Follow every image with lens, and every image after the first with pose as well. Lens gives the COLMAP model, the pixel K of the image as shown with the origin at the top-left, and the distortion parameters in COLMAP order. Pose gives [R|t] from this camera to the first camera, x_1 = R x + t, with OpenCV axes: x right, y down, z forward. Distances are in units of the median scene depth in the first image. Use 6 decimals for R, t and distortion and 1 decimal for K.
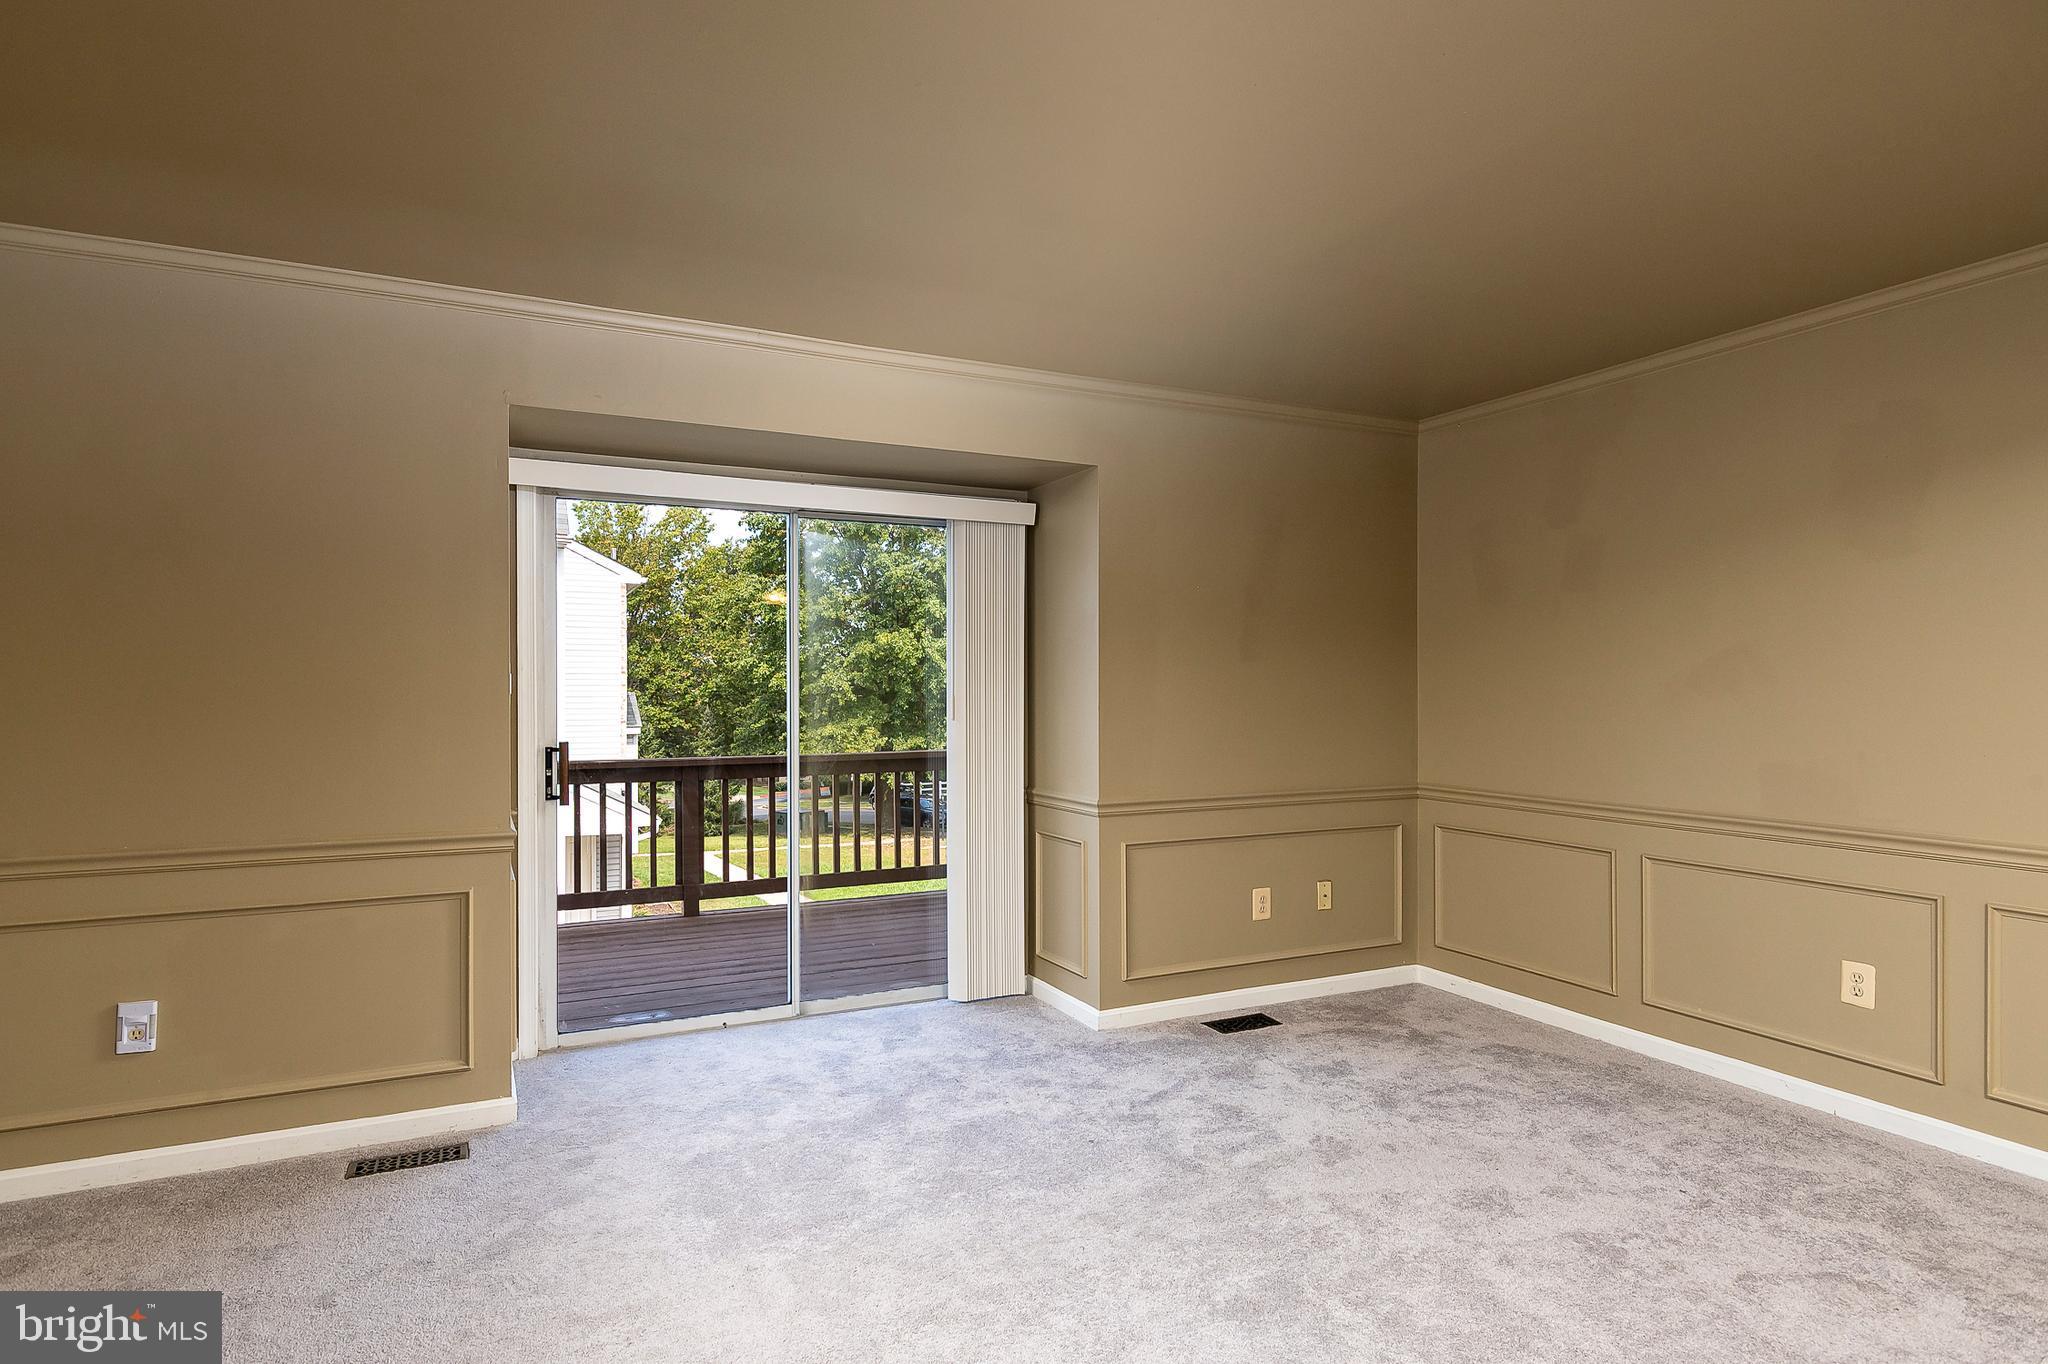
lens RADIAL K [[1097.9, 0, 1028.4], [0, 1097.9, 689.6], [0, 0, 1]] dist [0.019988, -0.000054]
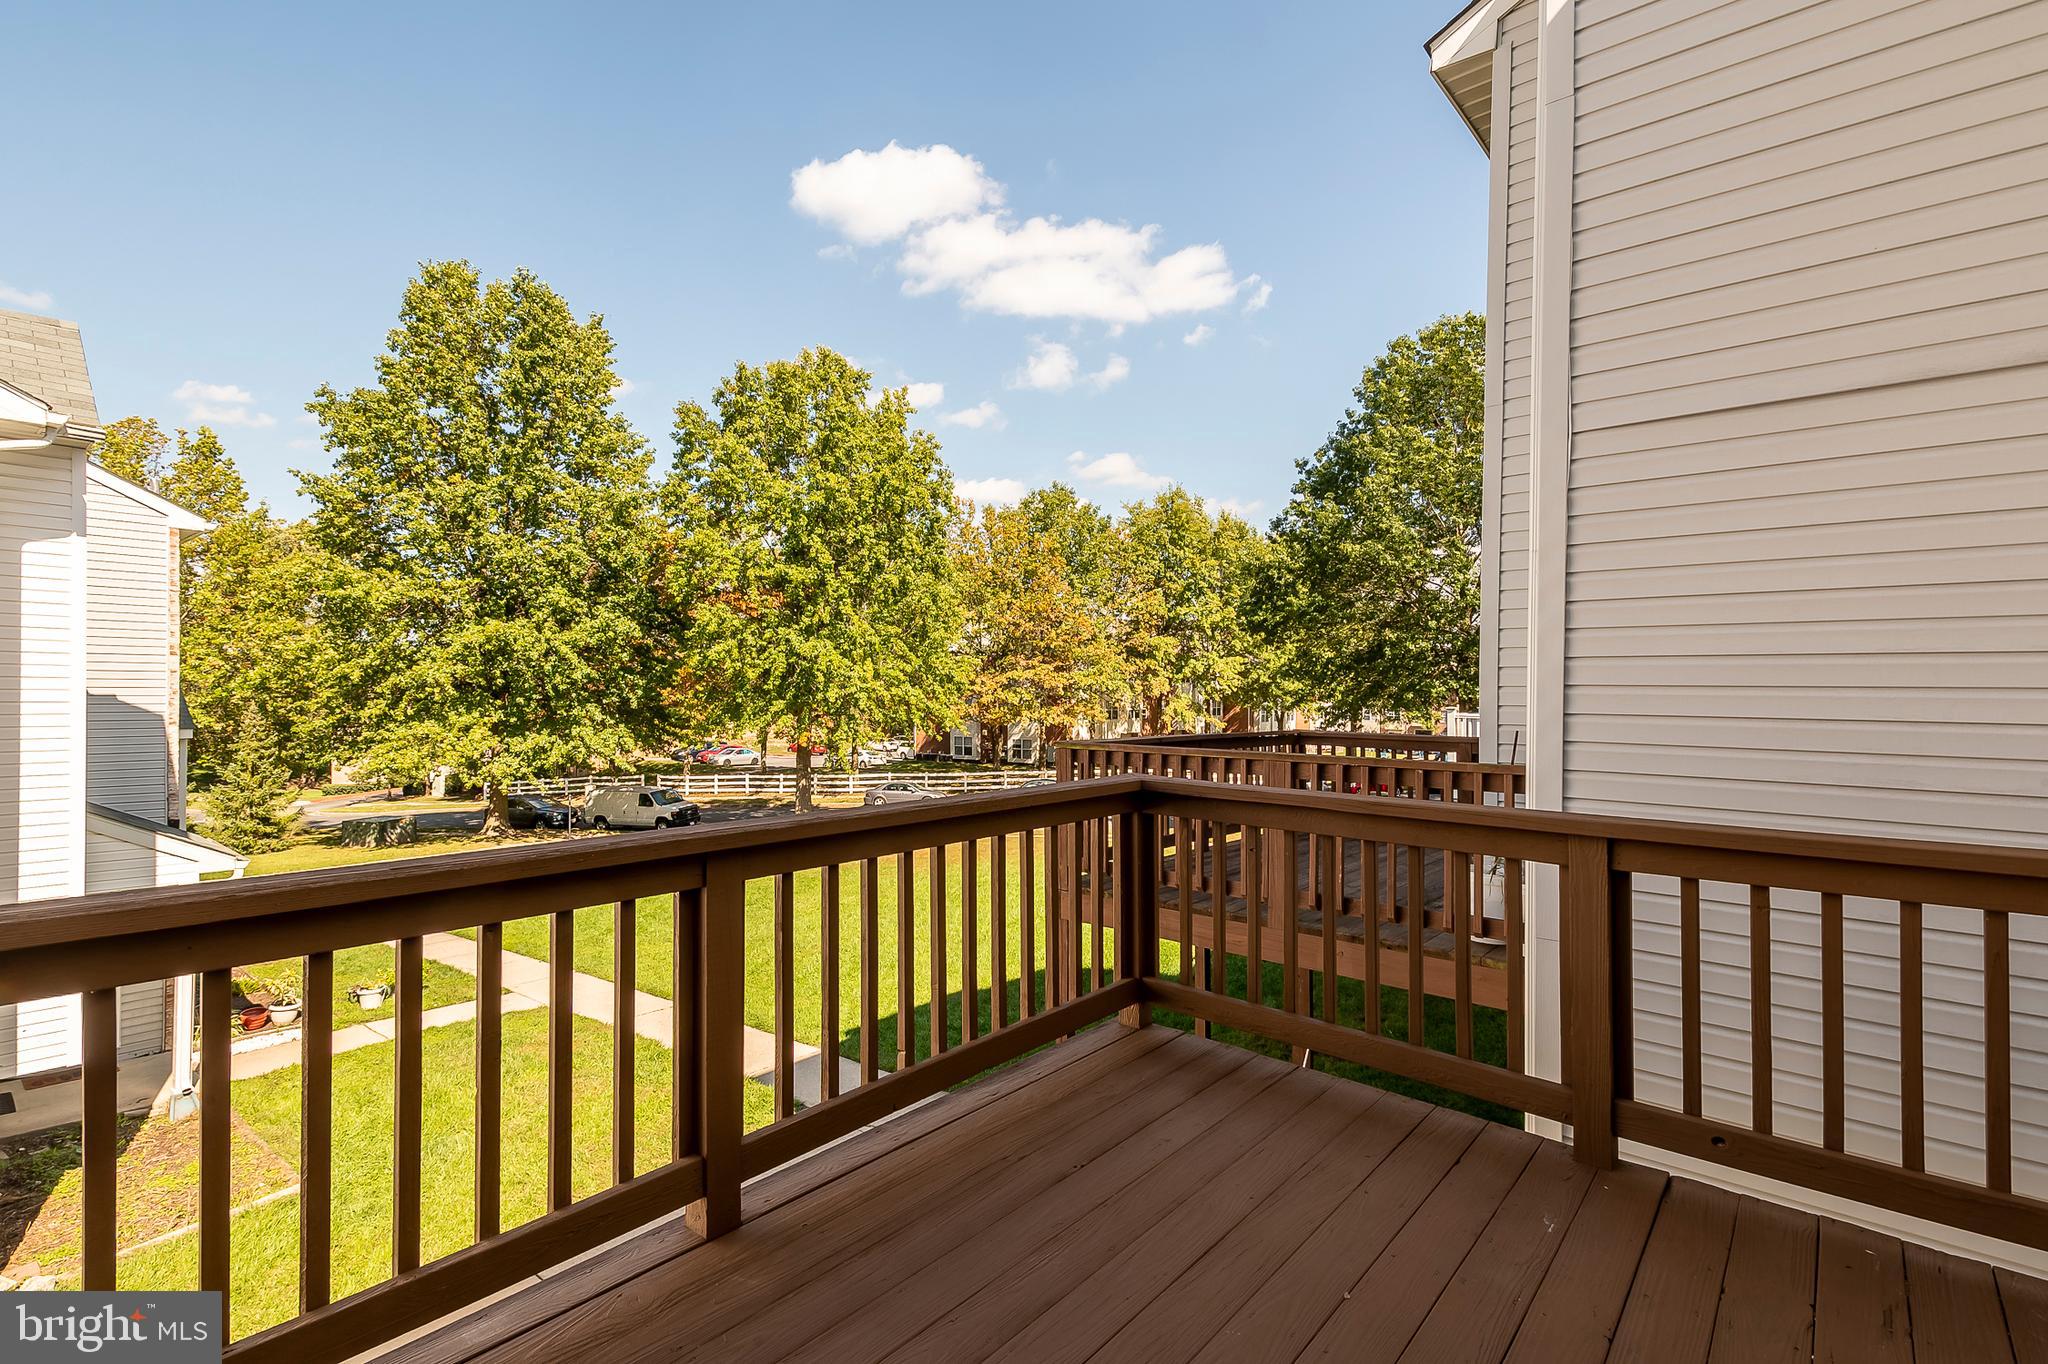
lens RADIAL K [[946.6, 0, 1018.6], [0, 946.6, 686.0], [0, 0, 1]] dist [0.002232, -0.000193]
pose [[0.911655, 0.015563, 0.410662, -0.548046], [-0.013702, 0.999878, -0.007475, 0.013519], [-0.410728, 0.001188, 0.911757, 0.998436]]
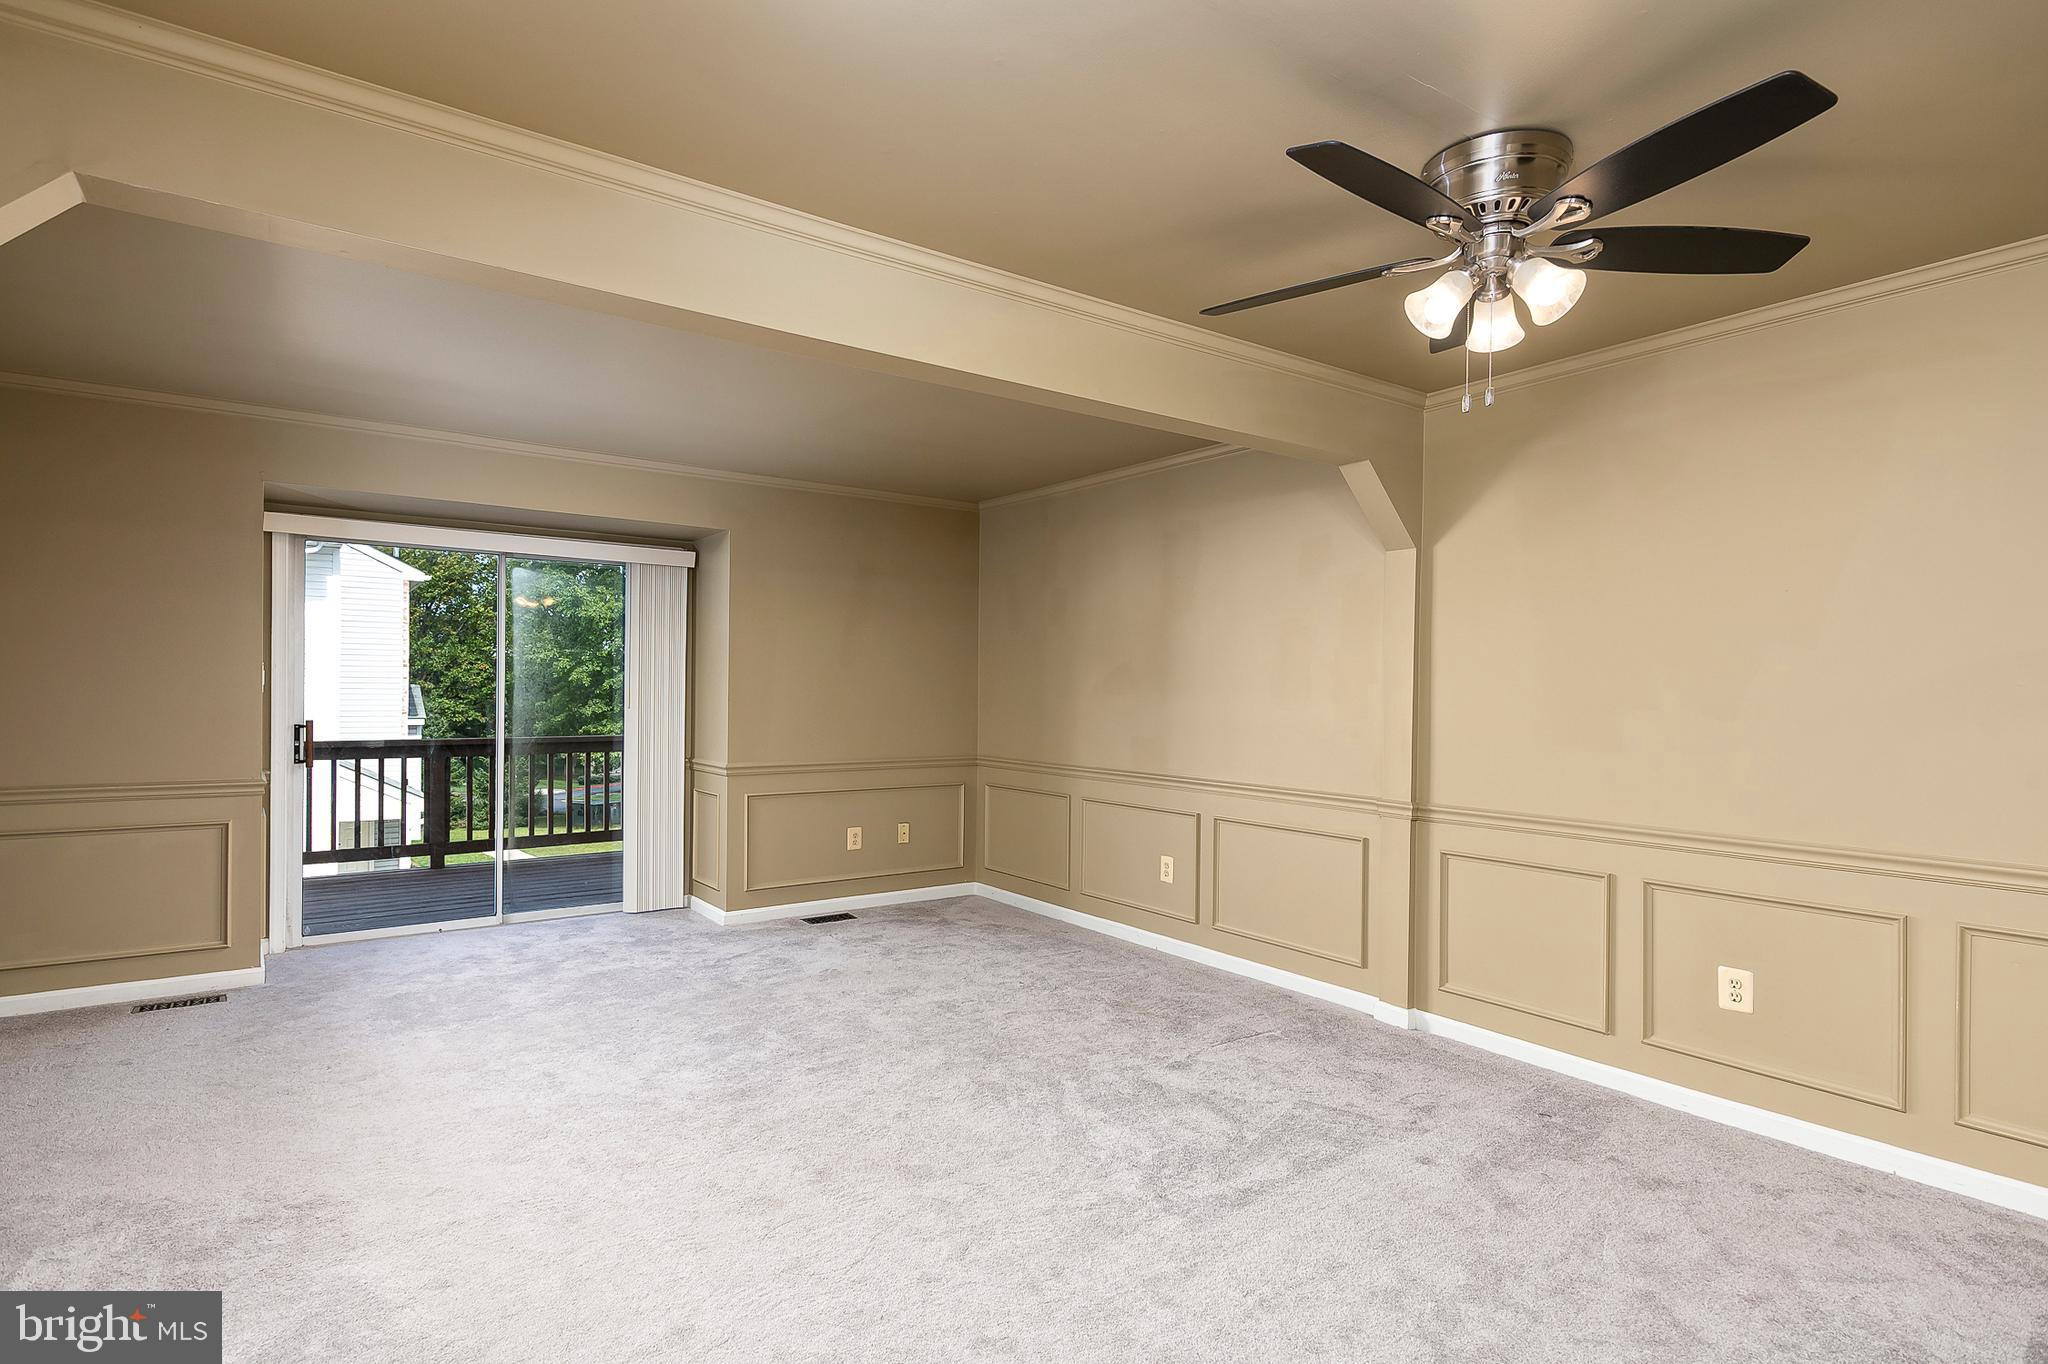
lens RADIAL K [[1046.6, 0, 1025.1], [0, 1046.6, 689.2], [0, 0, 1]] dist [0.029246, -0.008458]
pose [[0.985972, 0.011426, 0.166516, 0.219147], [-0.011615, 0.999933, 0.000158, -0.002169], [-0.166503, -0.002090, 0.986039, -0.412813]]
